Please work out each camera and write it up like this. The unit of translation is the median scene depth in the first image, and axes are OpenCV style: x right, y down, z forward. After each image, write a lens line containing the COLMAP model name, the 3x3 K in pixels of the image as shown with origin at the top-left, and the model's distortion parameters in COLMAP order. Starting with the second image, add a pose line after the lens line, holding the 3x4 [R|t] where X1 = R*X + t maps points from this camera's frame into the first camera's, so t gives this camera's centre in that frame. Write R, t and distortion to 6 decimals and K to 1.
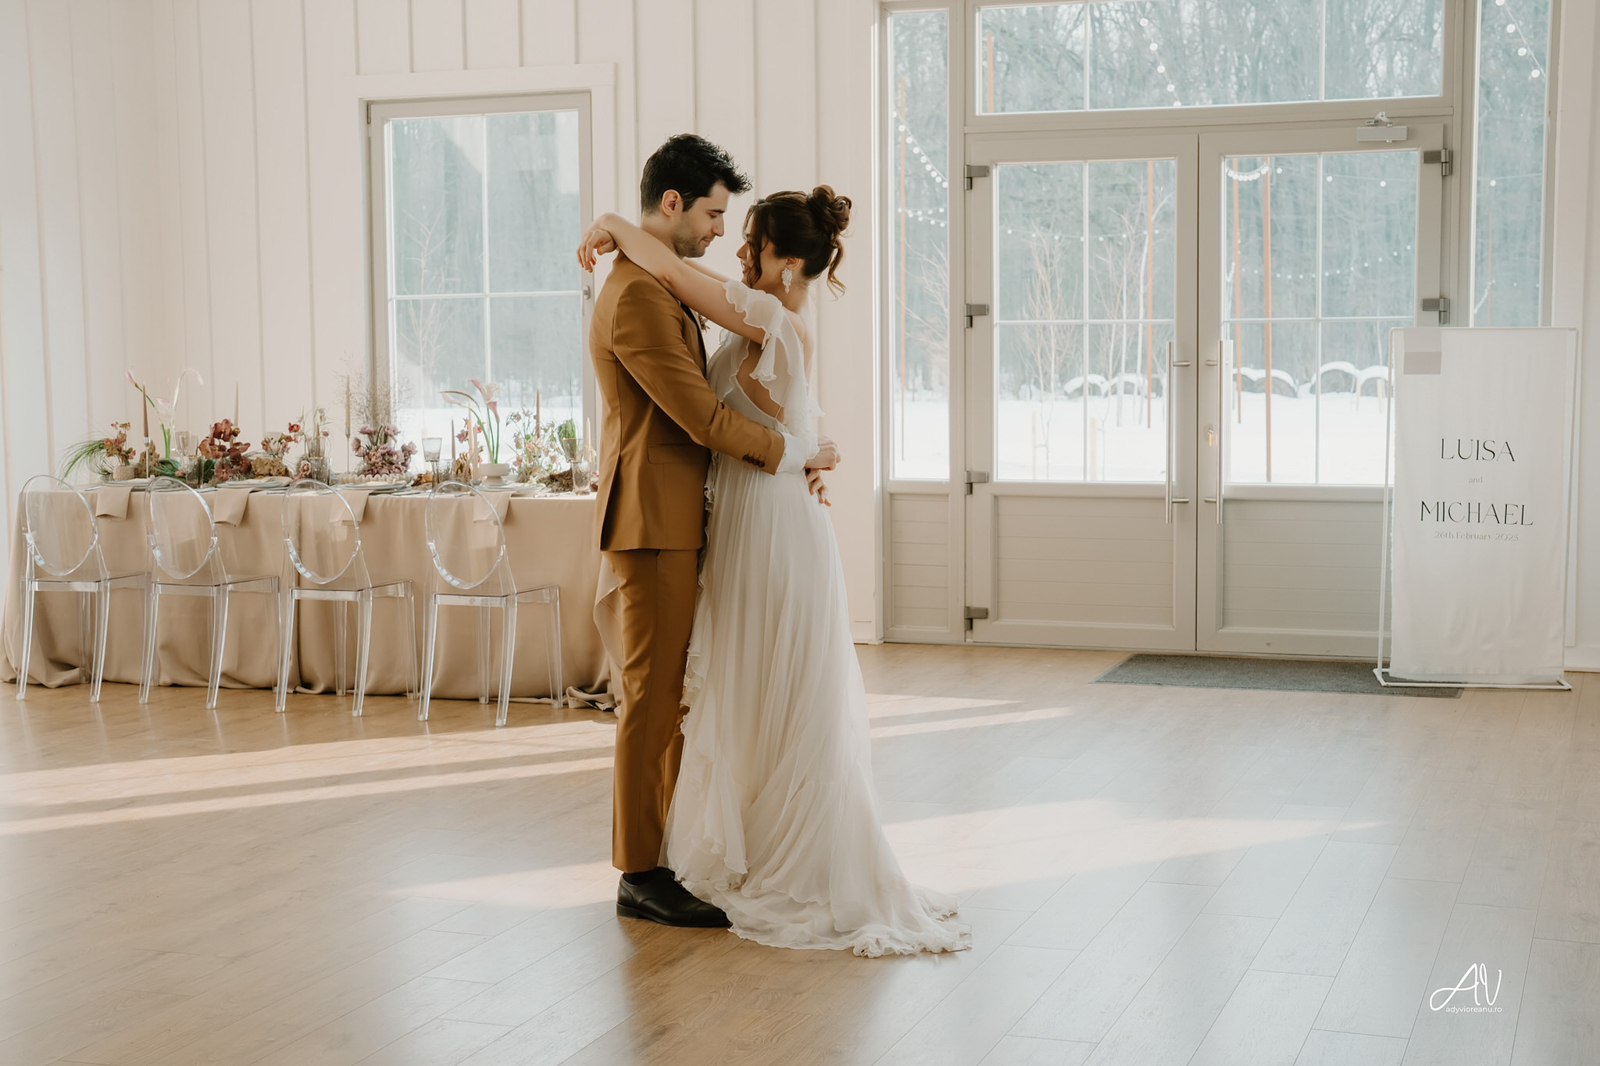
lens RADIAL K [[2295.0, 0, 800.0], [0, 2295.0, 533.0], [0, 0, 1]] dist [-0.026381, 0.051668]
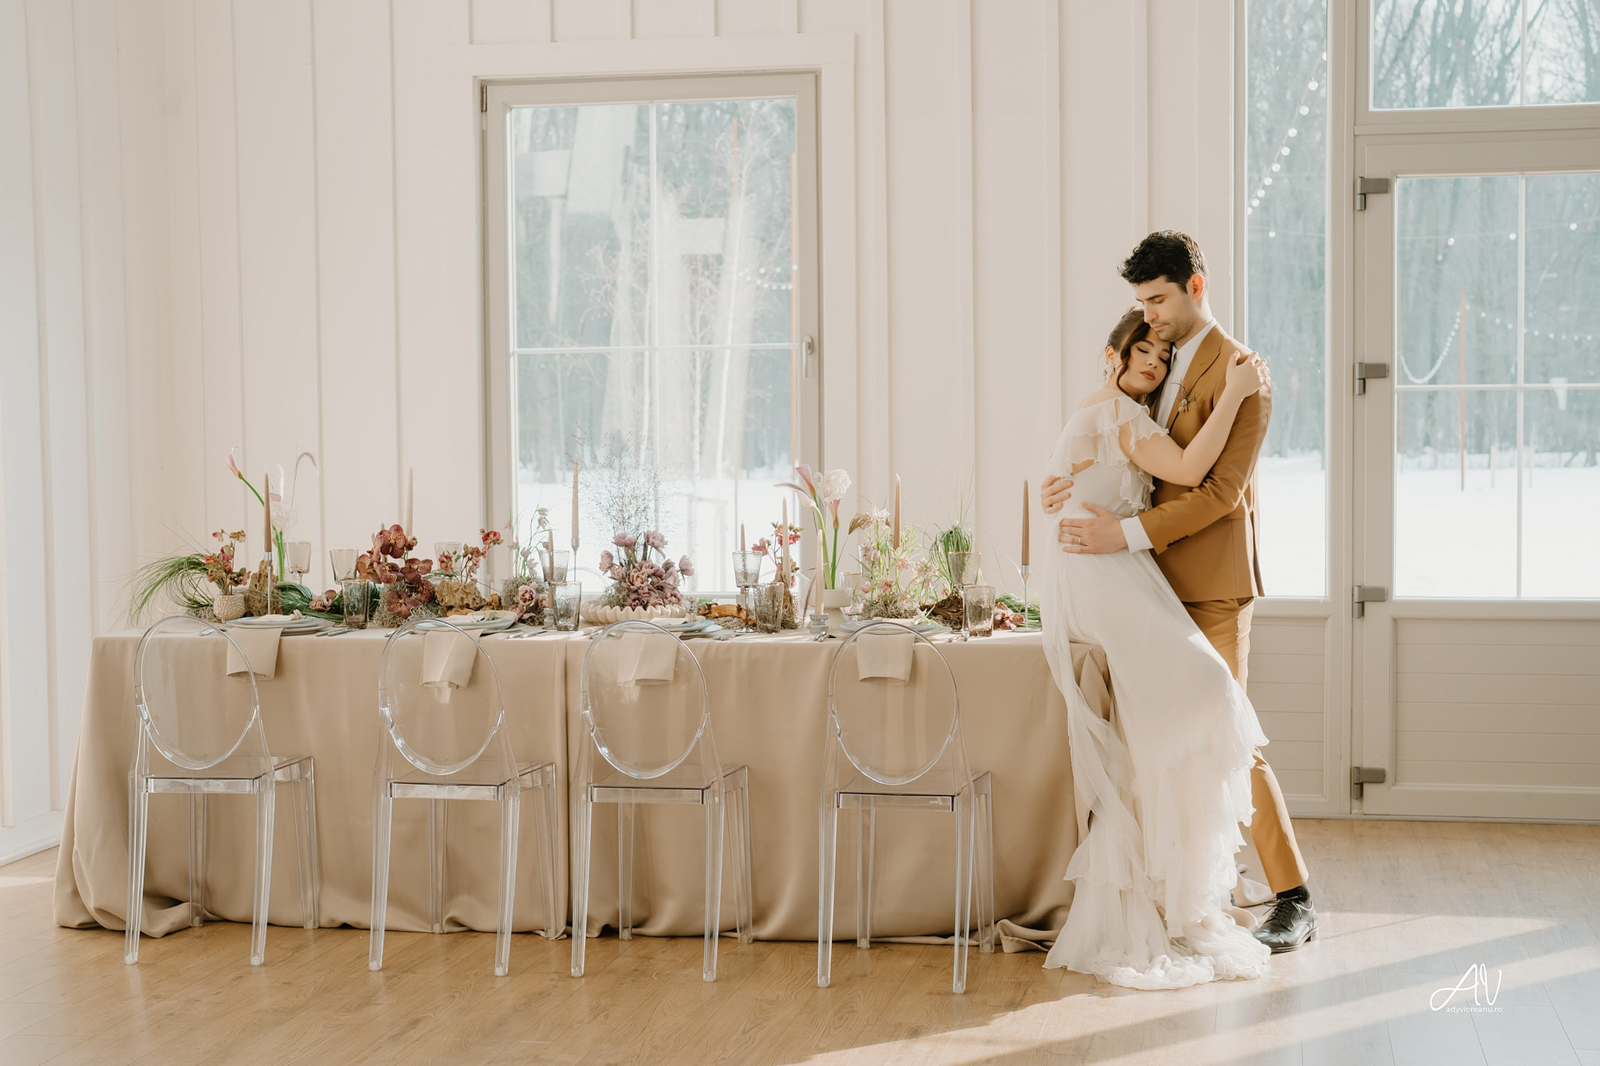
lens RADIAL K [[2352.9, 0, 800.0], [0, 2352.9, 533.0], [0, 0, 1]] dist [-0.006654, 0.023217]
pose [[0.986021, -0.007101, 0.166469, -0.245851], [0.012550, 0.999419, -0.031702, -0.023390], [-0.166147, 0.033348, 0.985537, 0.290076]]
